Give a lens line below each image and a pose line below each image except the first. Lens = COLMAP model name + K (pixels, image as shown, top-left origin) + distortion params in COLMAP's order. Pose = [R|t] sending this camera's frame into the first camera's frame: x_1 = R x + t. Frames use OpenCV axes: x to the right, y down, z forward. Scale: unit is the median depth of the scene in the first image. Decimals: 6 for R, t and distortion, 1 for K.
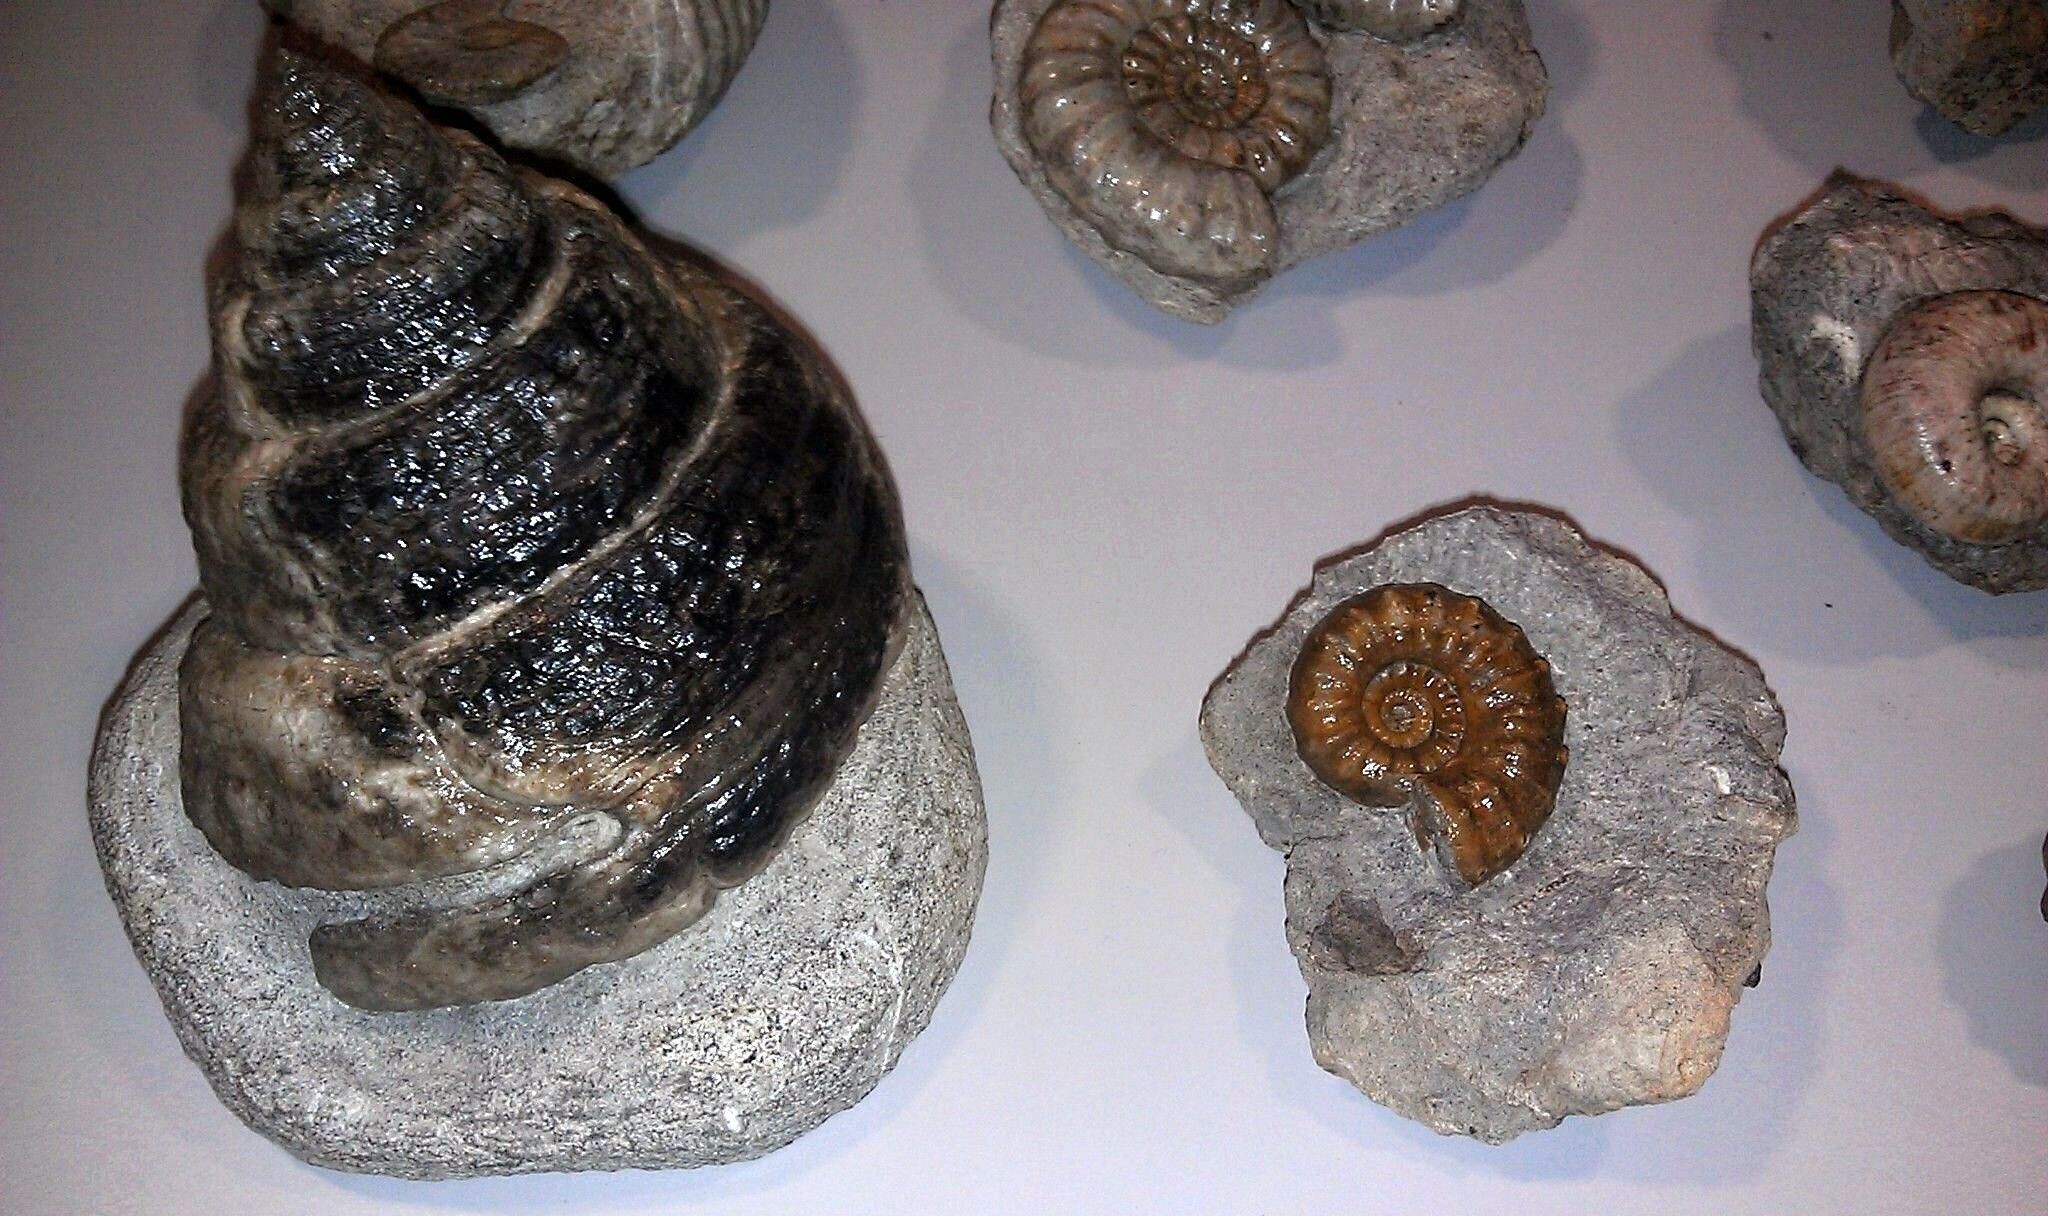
lens RADIAL K [[2167.2, 0, 1023.9], [0, 2167.2, 579.6], [0, 0, 1]] dist [0.251840, -1.136188]
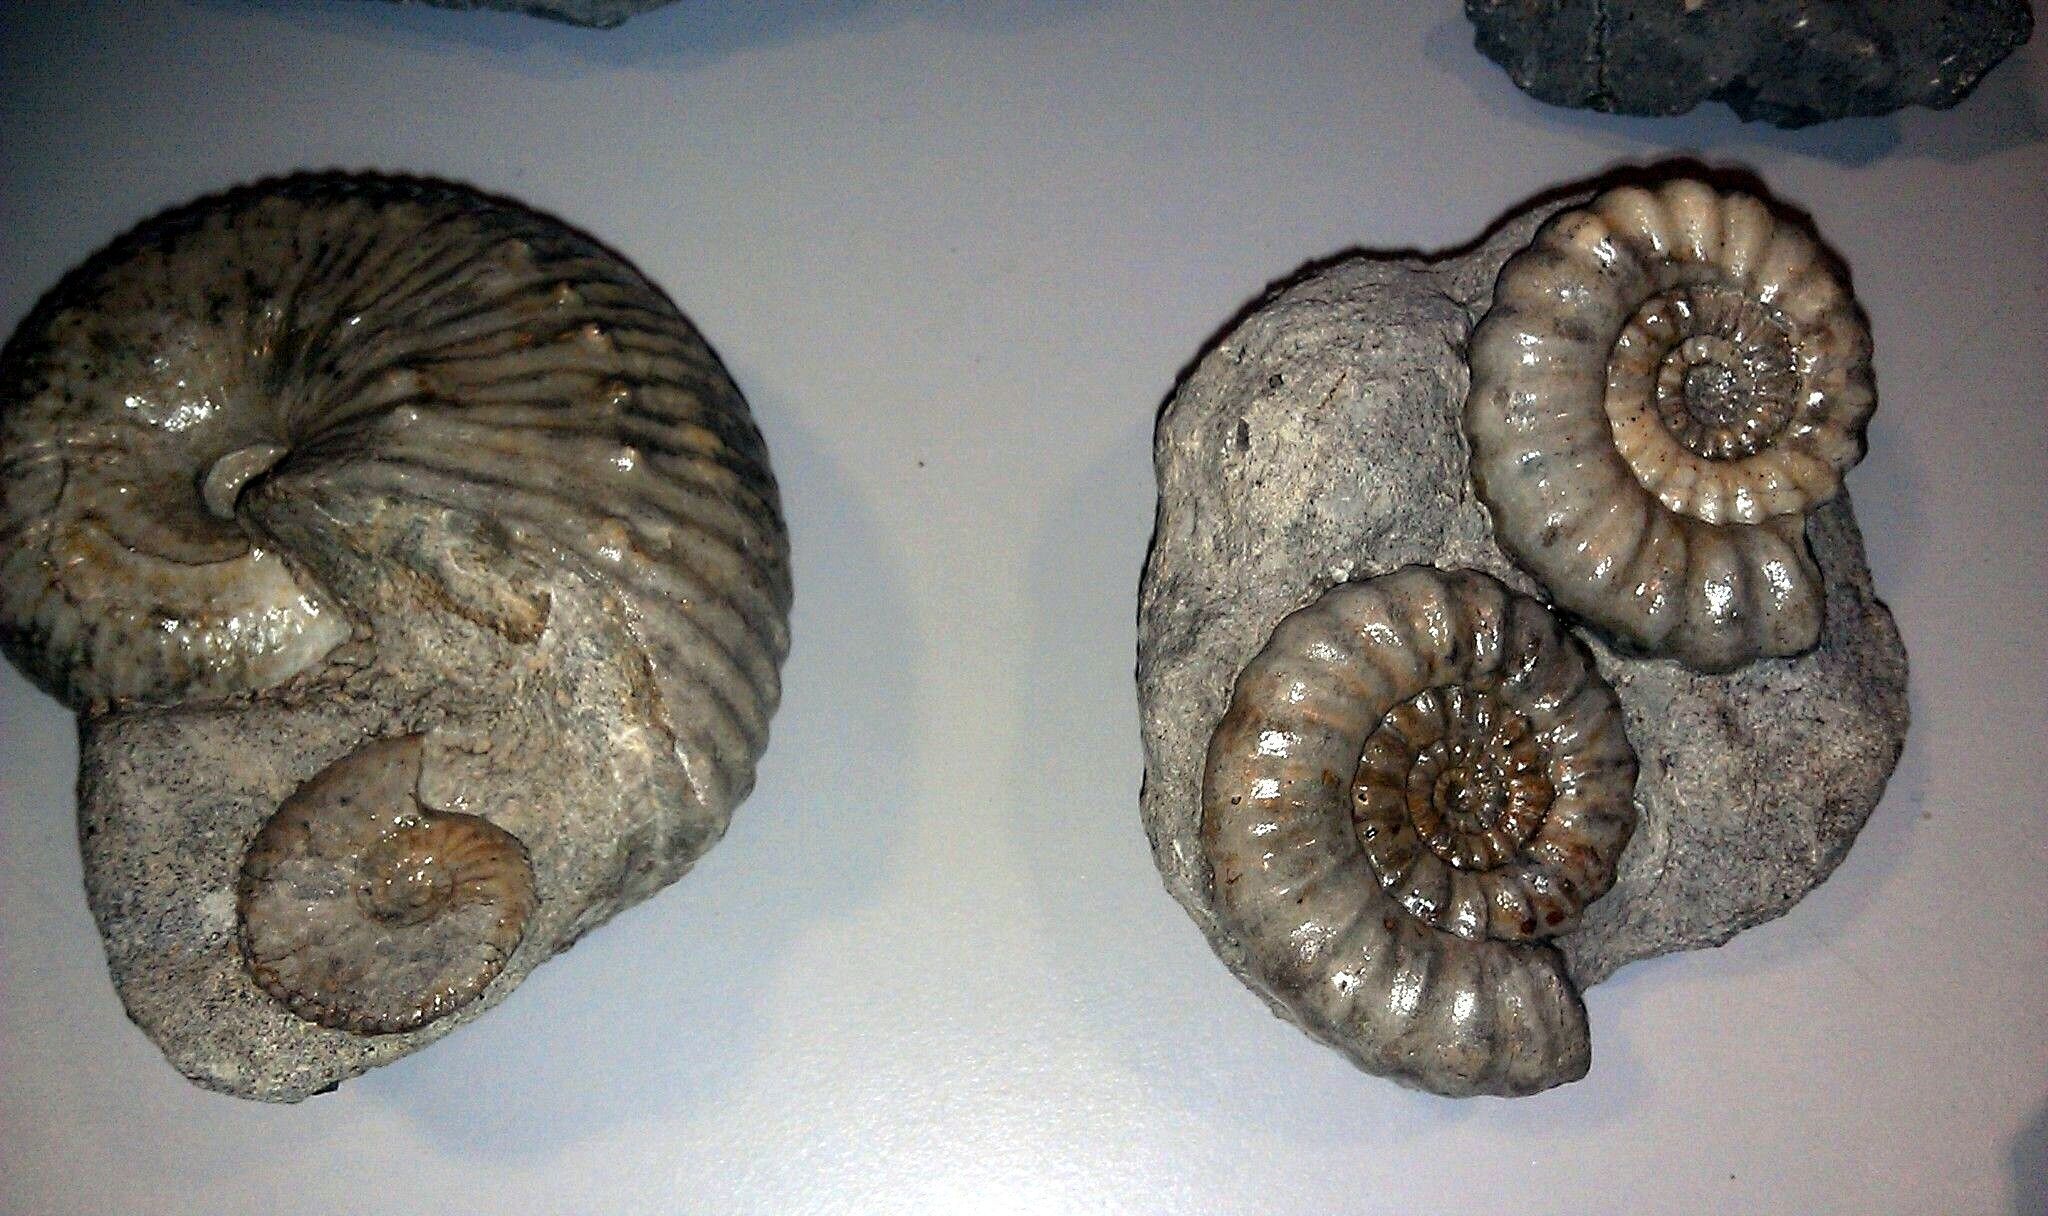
lens RADIAL K [[2158.6, 0, 1019.1], [0, 2158.6, 644.5], [0, 0, 1]] dist [0.128138, -0.487365]
pose [[0.994494, -0.083356, 0.063512, -0.123205], [0.062015, 0.956665, 0.284511, -0.608779], [-0.084475, -0.279006, 0.956567, 0.479857]]
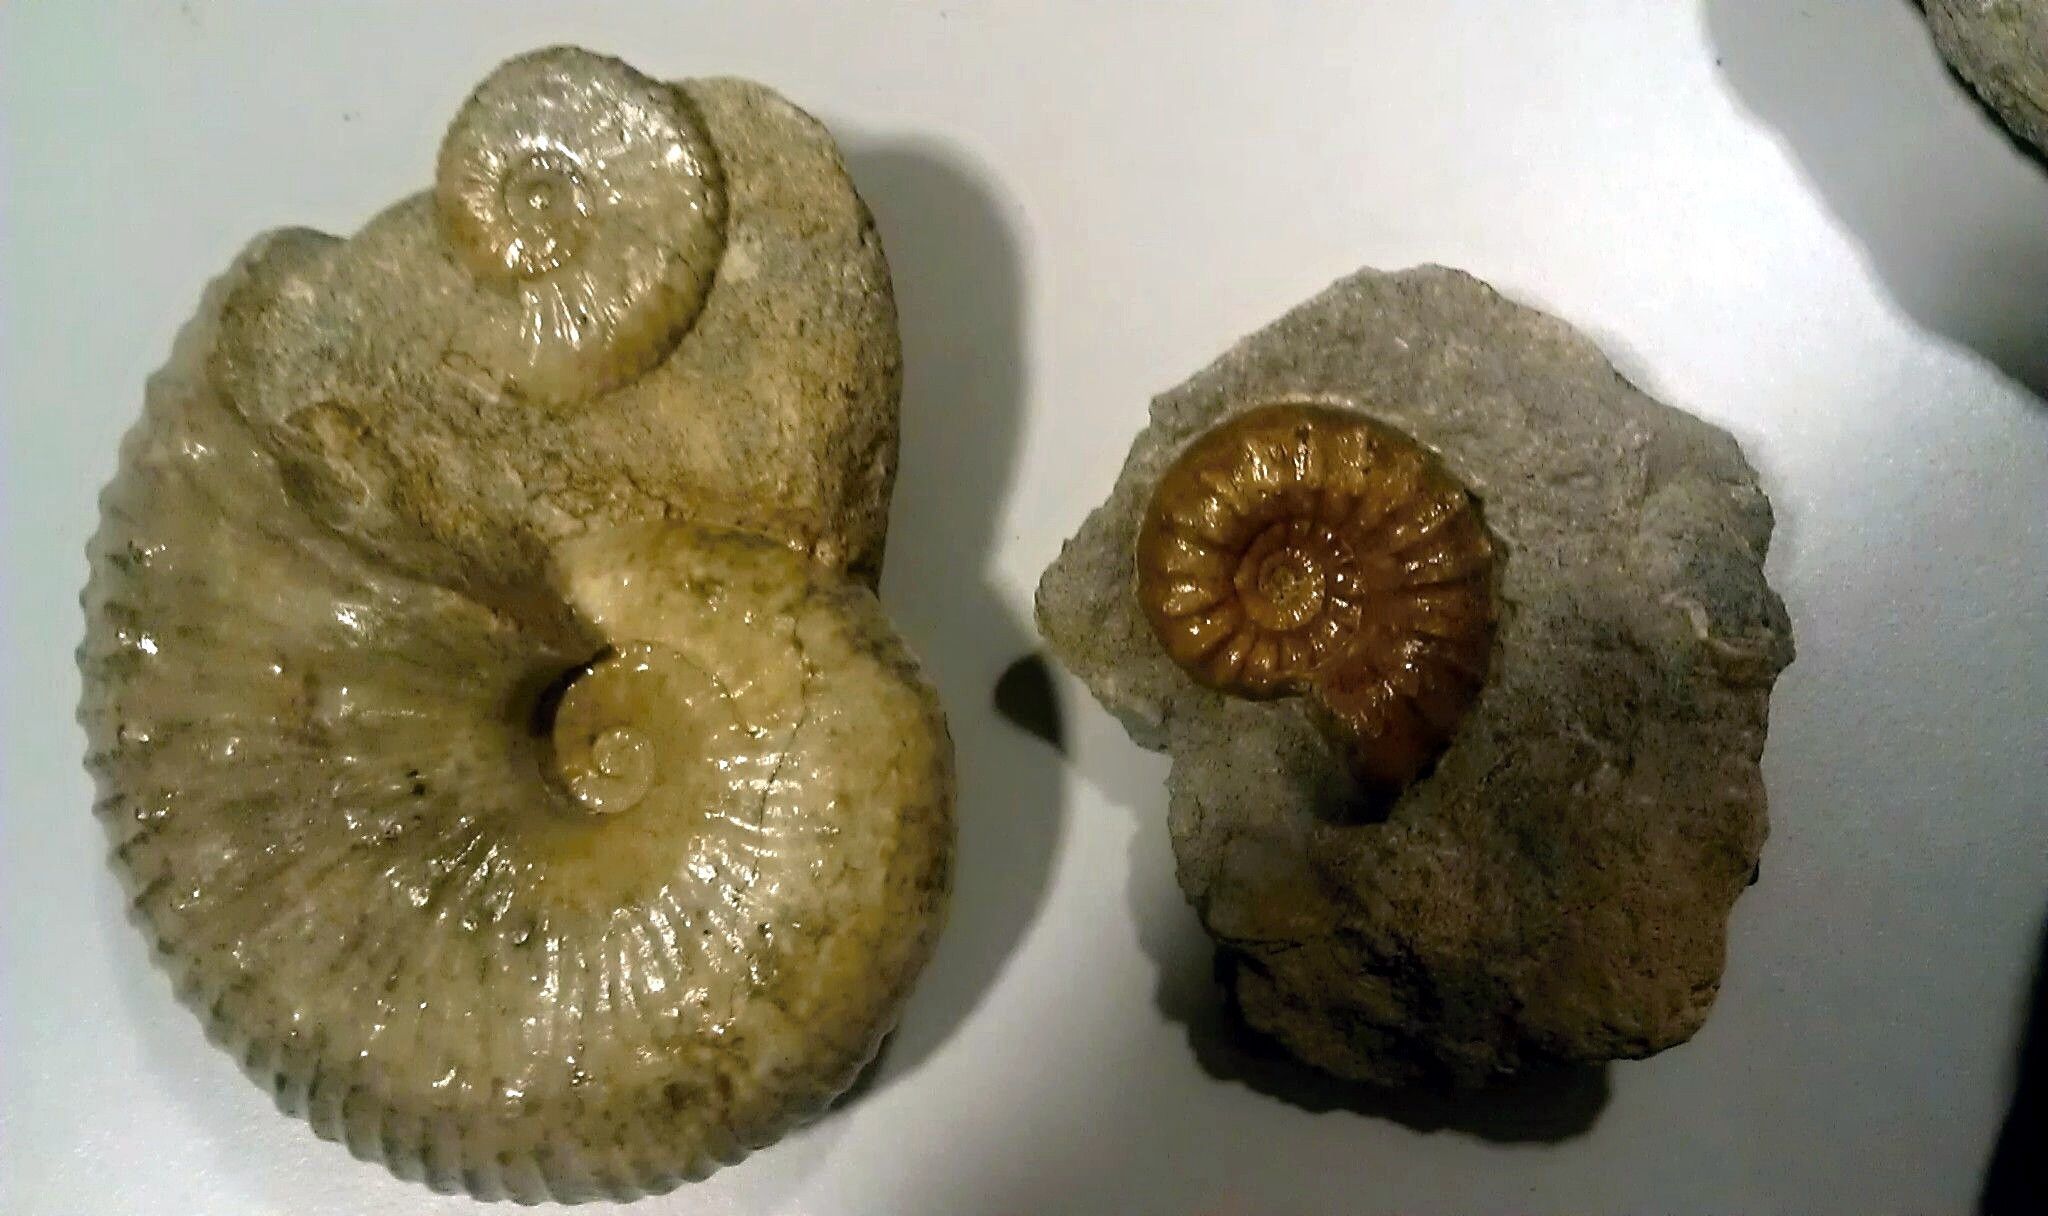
lens RADIAL K [[2158.6, 0, 1019.1], [0, 2158.6, 644.5], [0, 0, 1]] dist [0.128138, -0.487365]
pose [[-0.958359, -0.241434, 0.152508, -0.623084], [0.272511, -0.613565, 0.741131, -0.939413], [-0.085361, 0.751829, 0.653809, 0.833236]]
